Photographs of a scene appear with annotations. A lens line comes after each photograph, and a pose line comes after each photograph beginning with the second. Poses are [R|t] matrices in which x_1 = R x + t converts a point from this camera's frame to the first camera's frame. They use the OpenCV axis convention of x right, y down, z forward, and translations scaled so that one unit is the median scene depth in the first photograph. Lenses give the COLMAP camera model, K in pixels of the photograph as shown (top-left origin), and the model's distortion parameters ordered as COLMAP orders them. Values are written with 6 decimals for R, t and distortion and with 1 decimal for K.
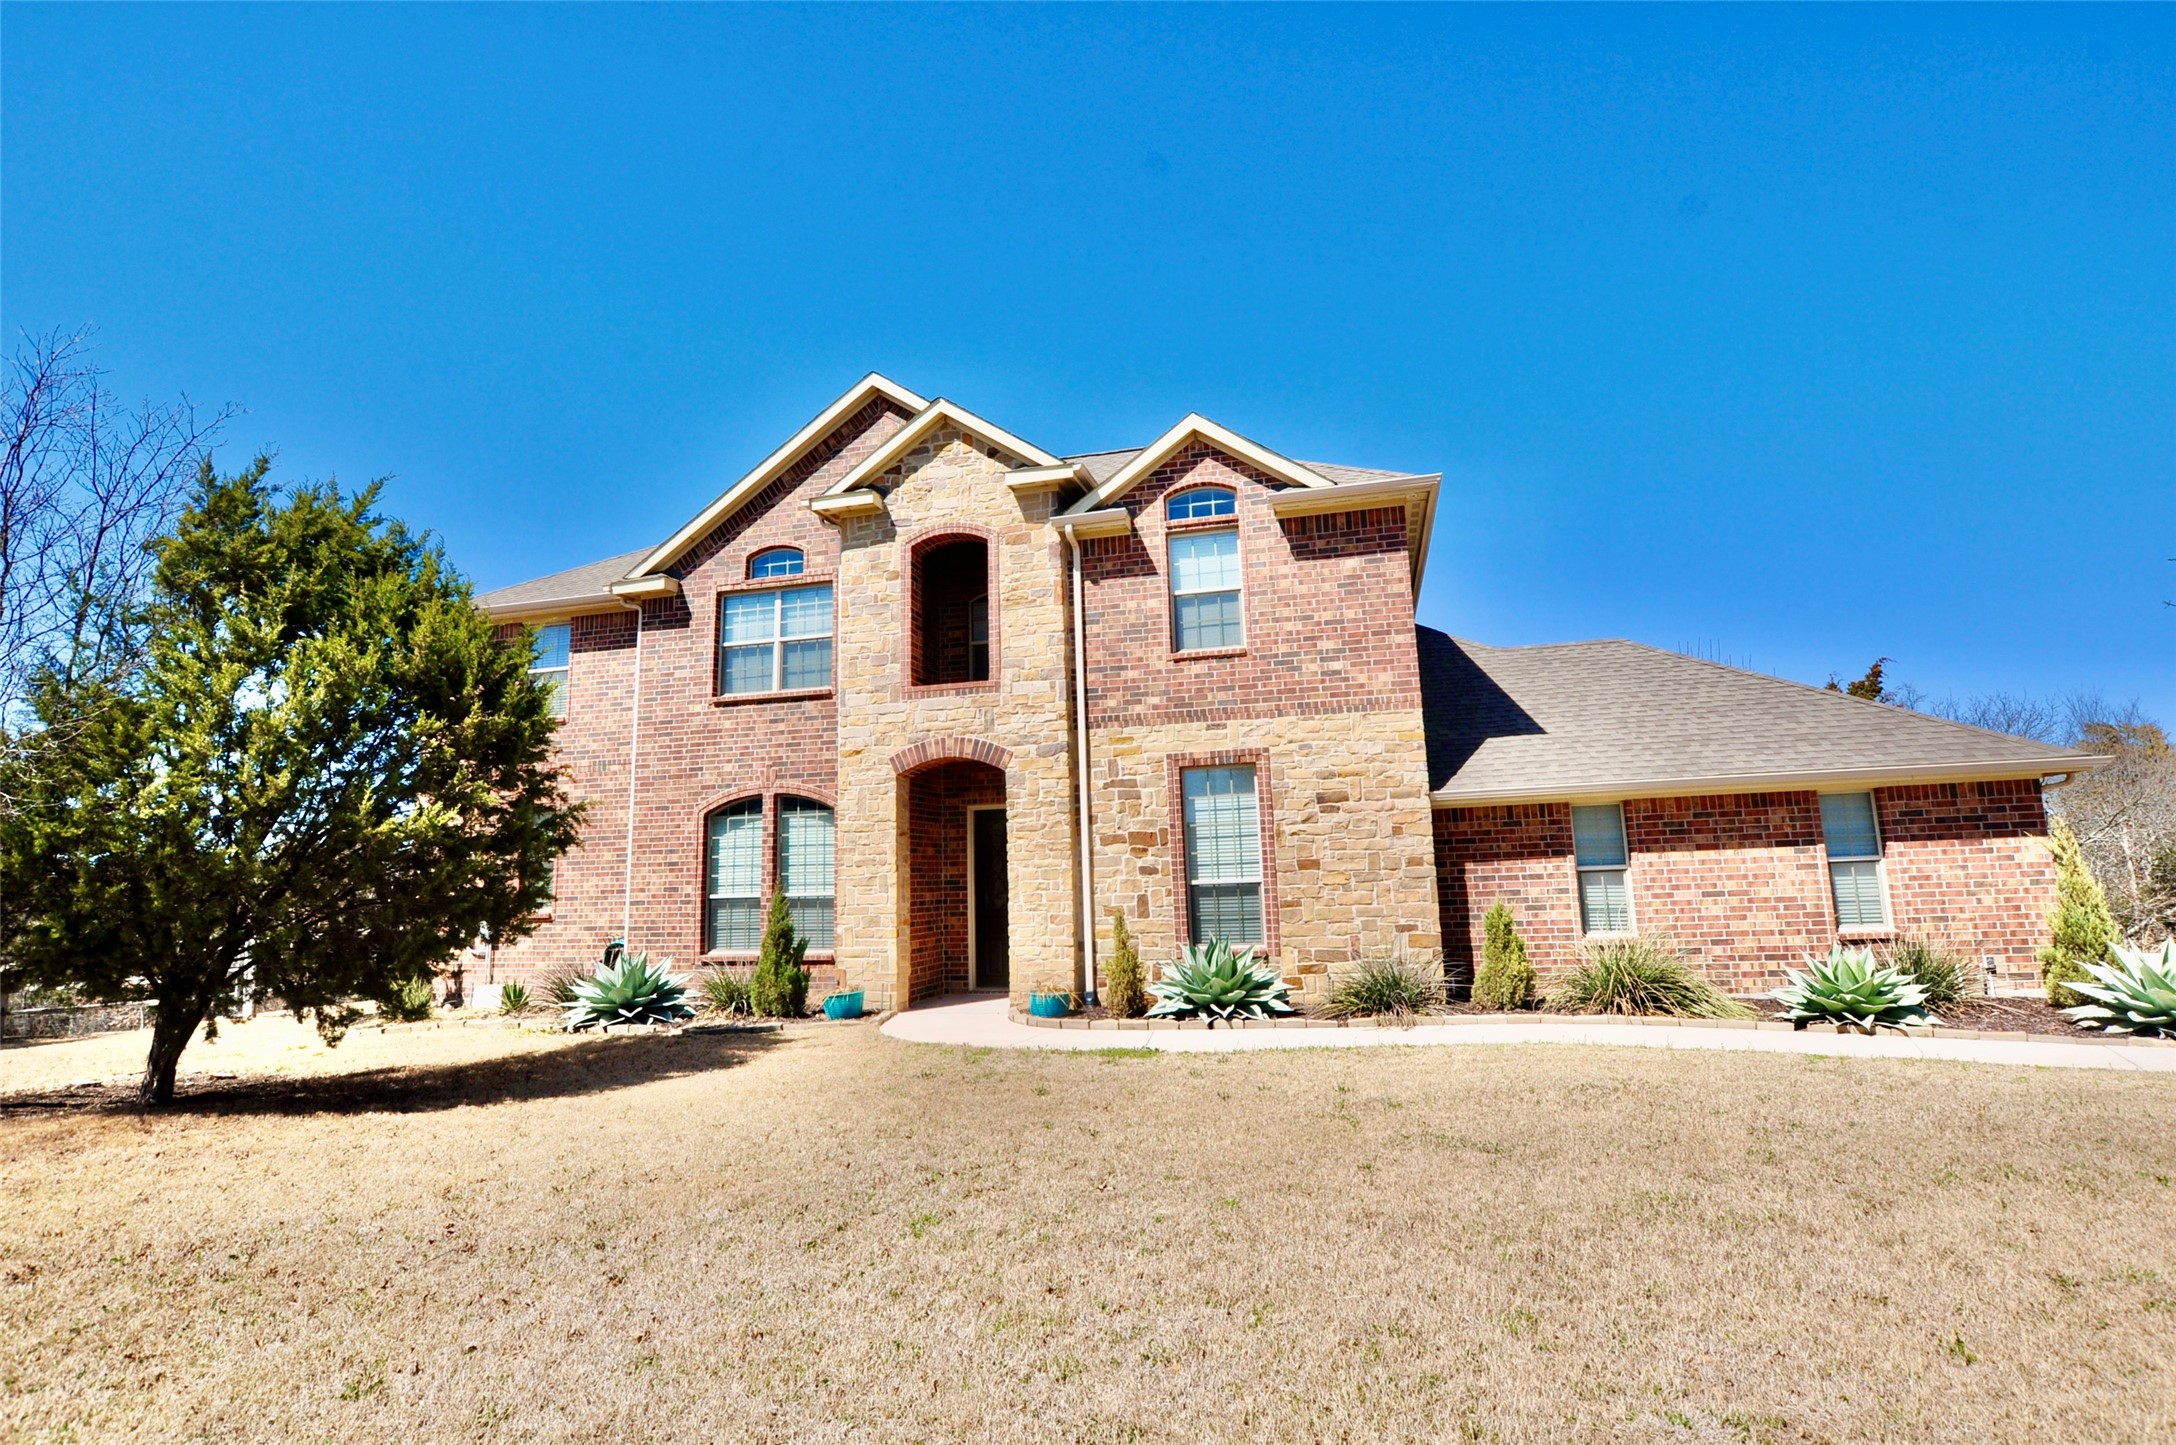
lens RADIAL K [[1065.3, 0, 1090.5], [0, 1065.3, 714.0], [0, 0, 1]] dist [-0.030443, 0.002453]
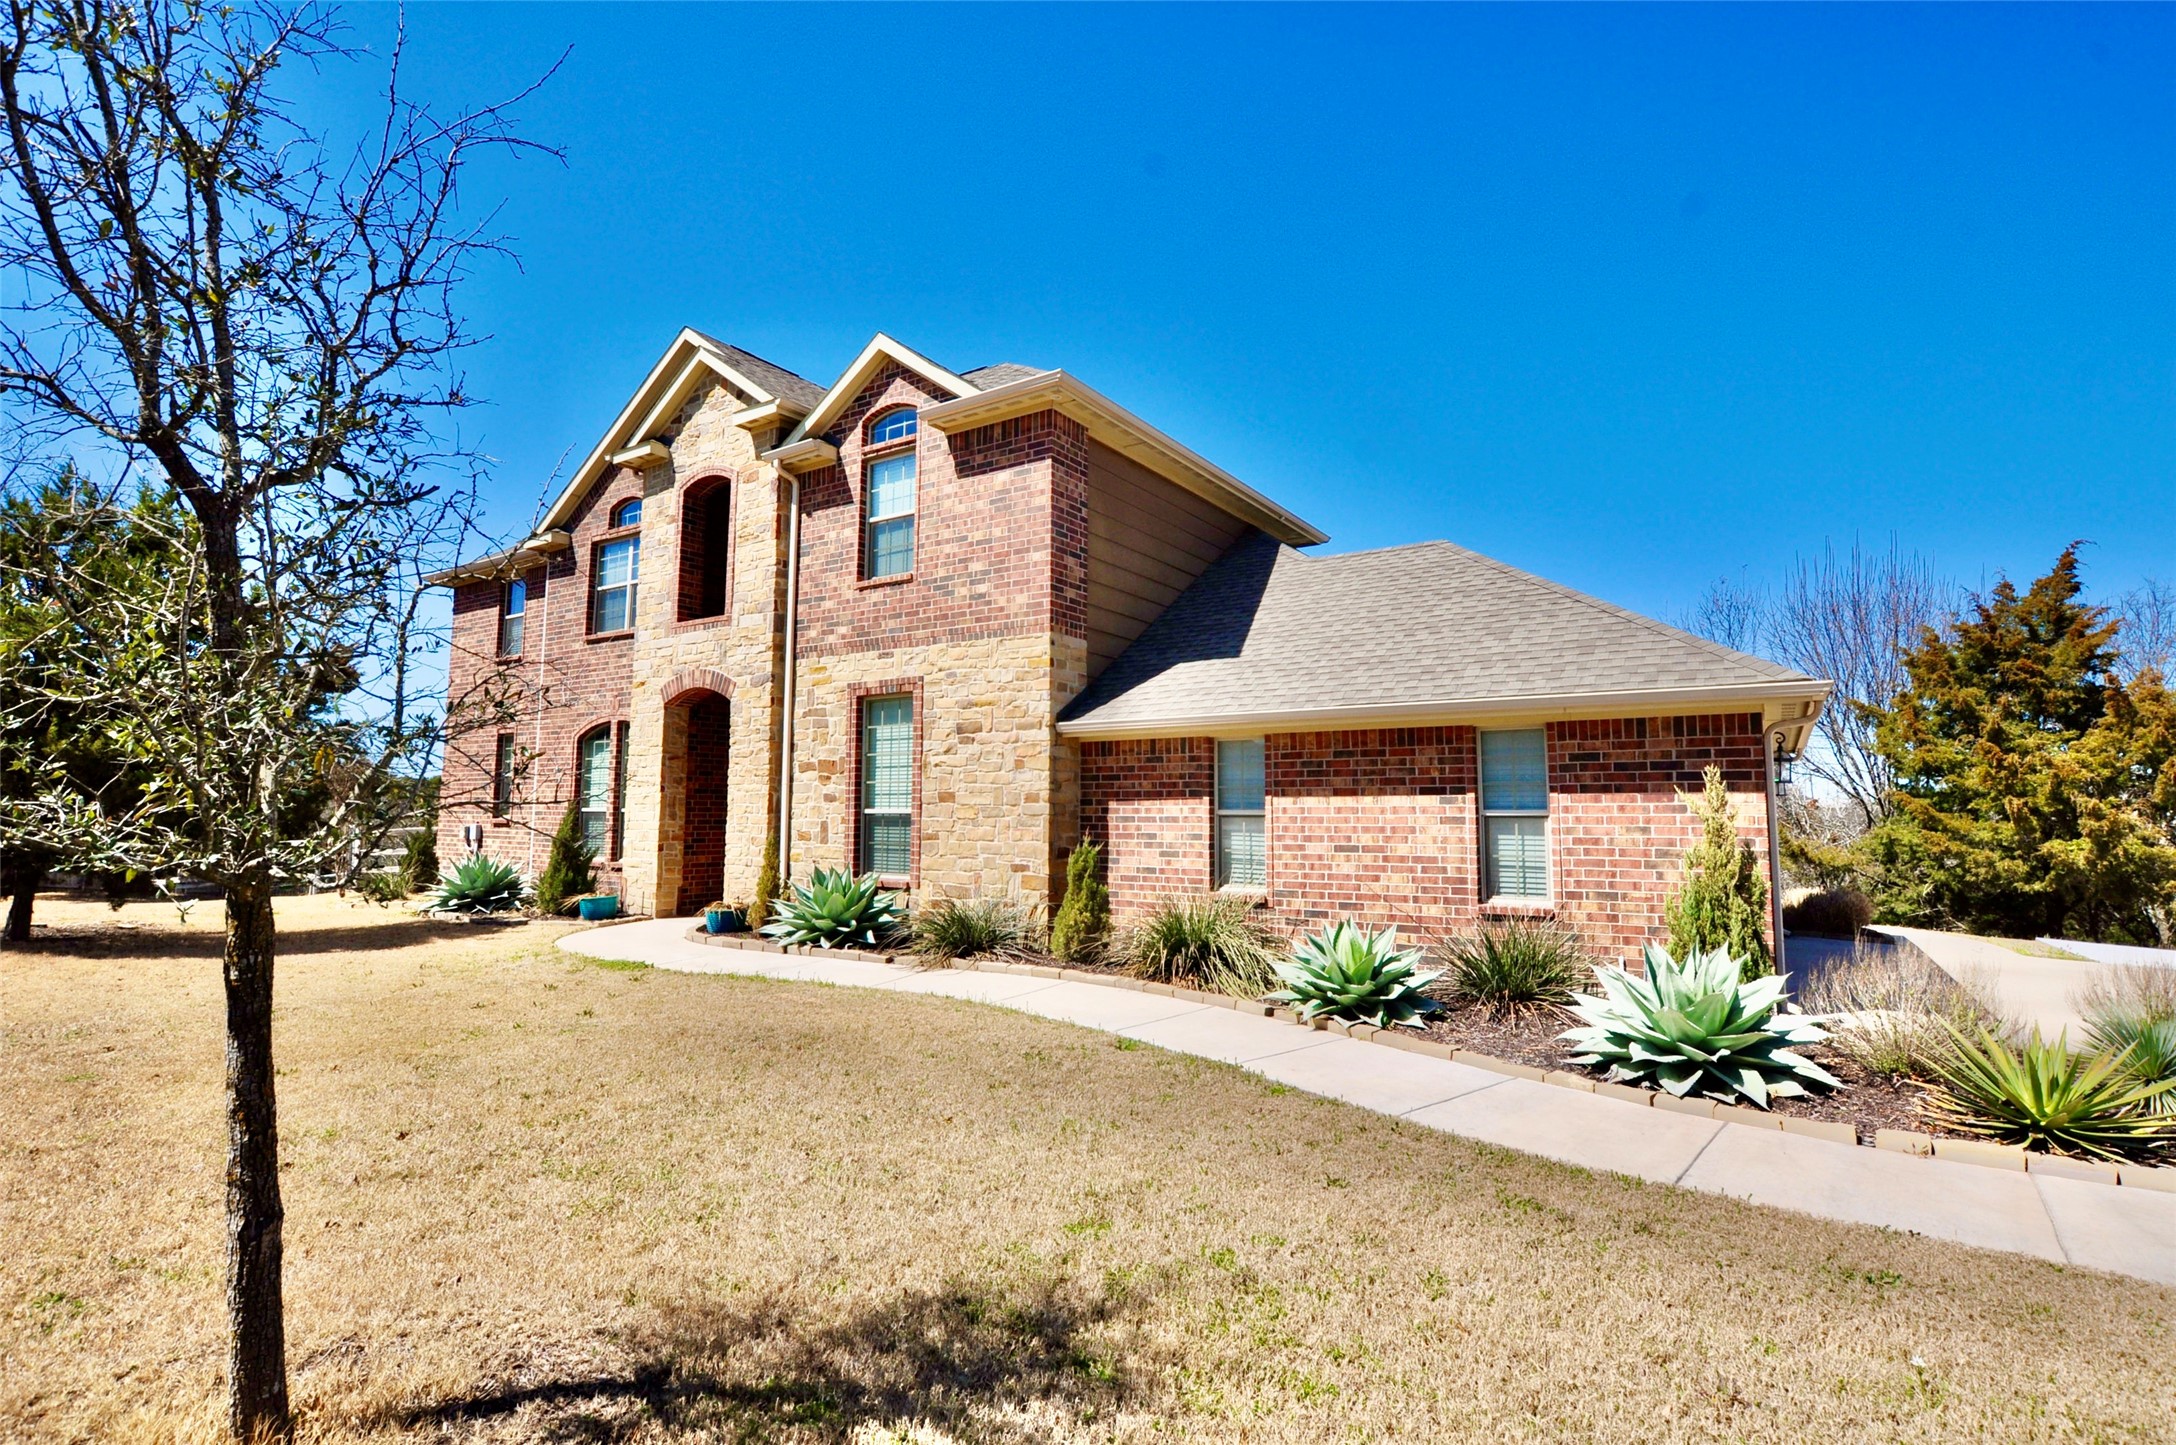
lens RADIAL K [[1065.3, 0, 1088.5], [0, 1065.3, 713.6], [0, 0, 1]] dist [-0.030443, 0.002453]
pose [[0.938181, 0.003261, -0.346129, 0.640873], [0.020270, 0.997722, 0.064342, 0.006120], [0.345550, -0.067380, 0.935978, 0.141439]]
